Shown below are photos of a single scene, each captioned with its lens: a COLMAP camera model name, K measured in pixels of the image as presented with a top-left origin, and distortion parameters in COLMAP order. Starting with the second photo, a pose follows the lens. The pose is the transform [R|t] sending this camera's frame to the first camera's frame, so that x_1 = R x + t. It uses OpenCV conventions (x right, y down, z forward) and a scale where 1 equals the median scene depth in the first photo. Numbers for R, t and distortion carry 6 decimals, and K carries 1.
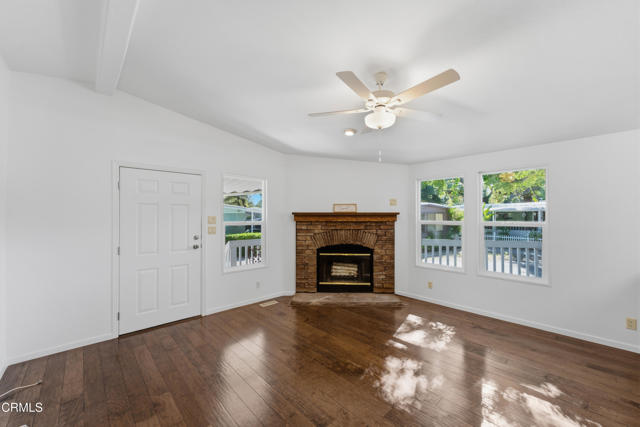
lens RADIAL K [[258.2, 0, 320.8], [0, 258.2, 216.8], [0, 0, 1]] dist [0.004172, 0.000332]
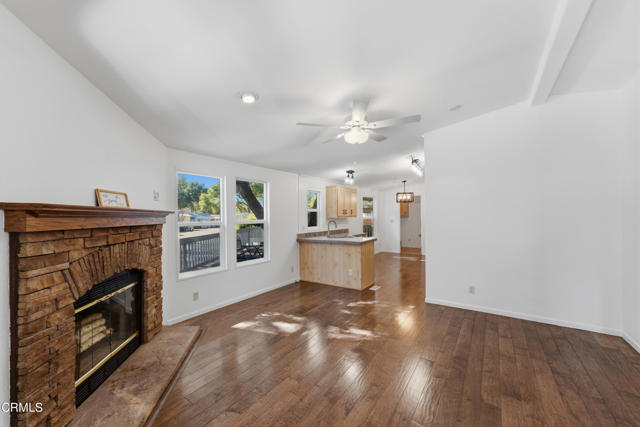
lens RADIAL K [[258.2, 0, 322.0], [0, 258.2, 213.2], [0, 0, 1]] dist [0.004172, 0.000332]
pose [[-0.220725, 0.011206, 0.975272, -0.479837], [0.016555, 0.999833, -0.007742, 0.001868], [-0.975196, 0.014437, -0.220874, 0.728529]]
